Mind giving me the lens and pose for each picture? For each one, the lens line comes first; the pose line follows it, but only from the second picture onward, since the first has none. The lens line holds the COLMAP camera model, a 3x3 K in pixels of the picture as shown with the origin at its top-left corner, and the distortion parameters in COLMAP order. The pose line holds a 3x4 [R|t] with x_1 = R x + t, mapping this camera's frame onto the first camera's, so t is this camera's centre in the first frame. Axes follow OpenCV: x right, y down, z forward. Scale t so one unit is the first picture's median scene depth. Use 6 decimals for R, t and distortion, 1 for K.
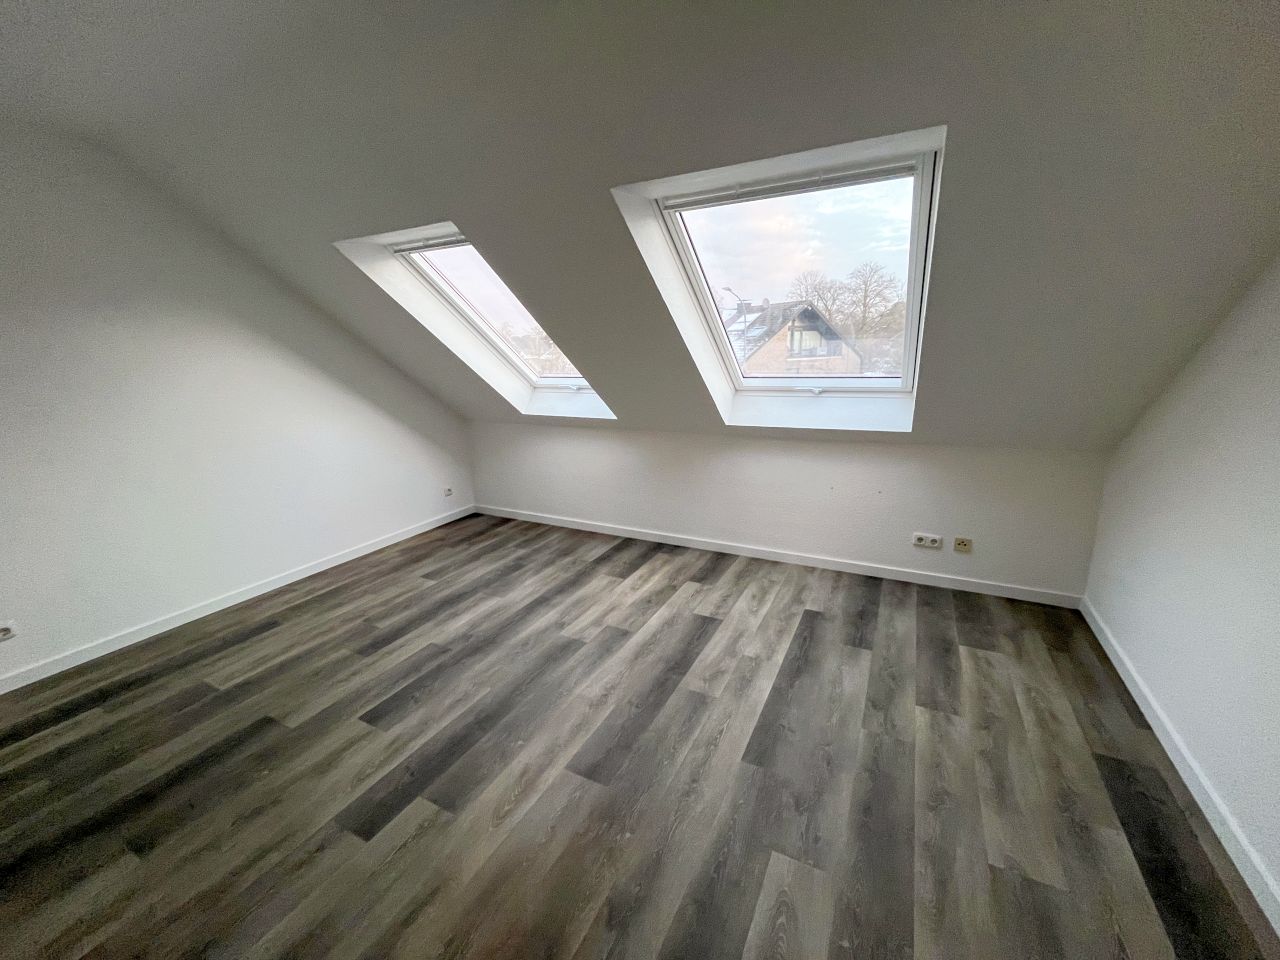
lens RADIAL K [[514.6, 0, 635.9], [0, 514.6, 479.1], [0, 0, 1]] dist [0.000479, -0.000088]
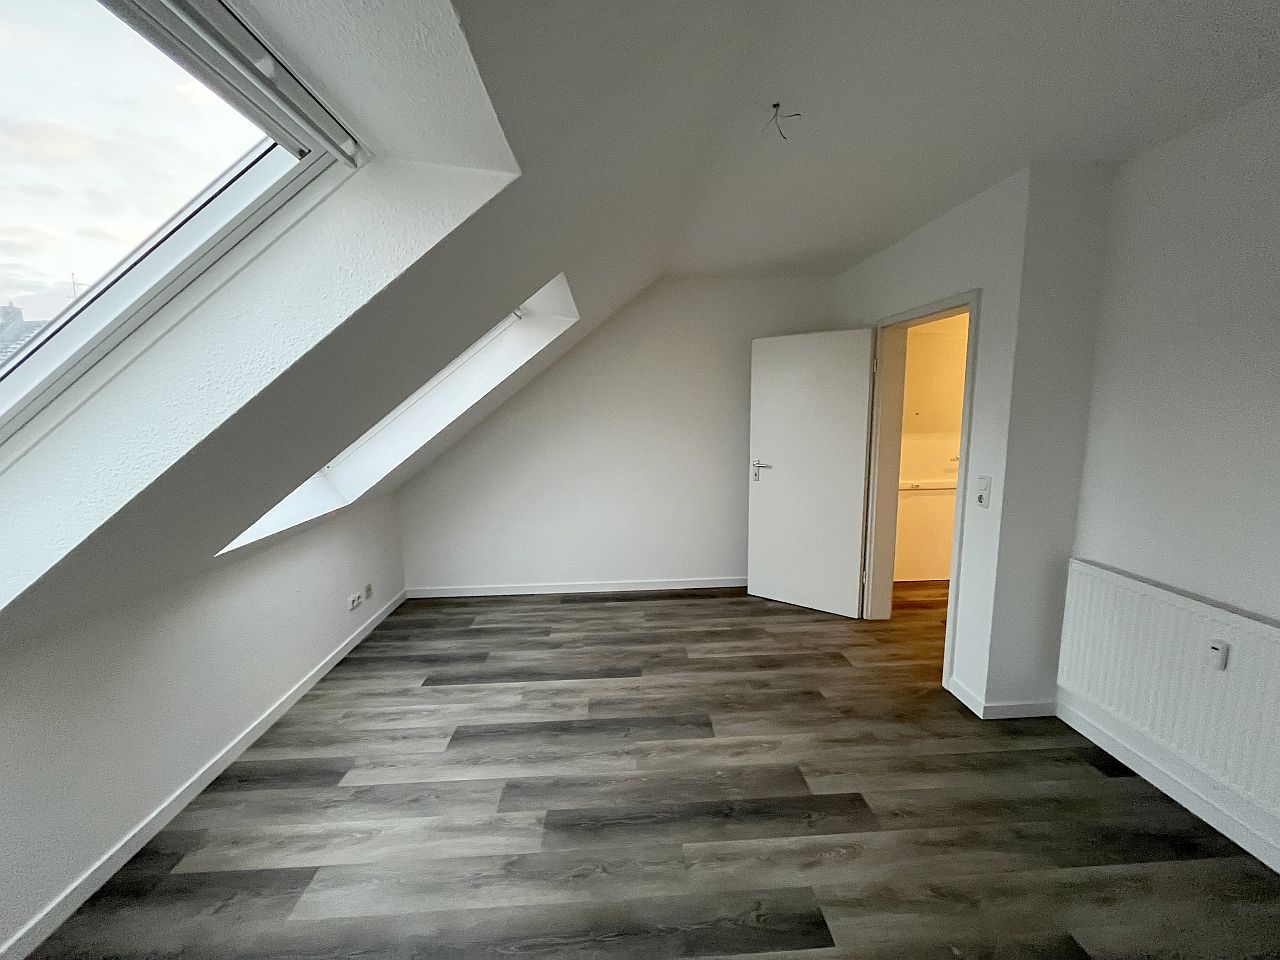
lens RADIAL K [[514.6, 0, 635.6], [0, 514.6, 485.1], [0, 0, 1]] dist [0.000479, -0.000088]
pose [[-0.514900, -0.099157, 0.851496, -0.835014], [0.232847, 0.939767, 0.250239, -0.319068], [-0.825021, 0.327117, -0.460798, 1.199753]]
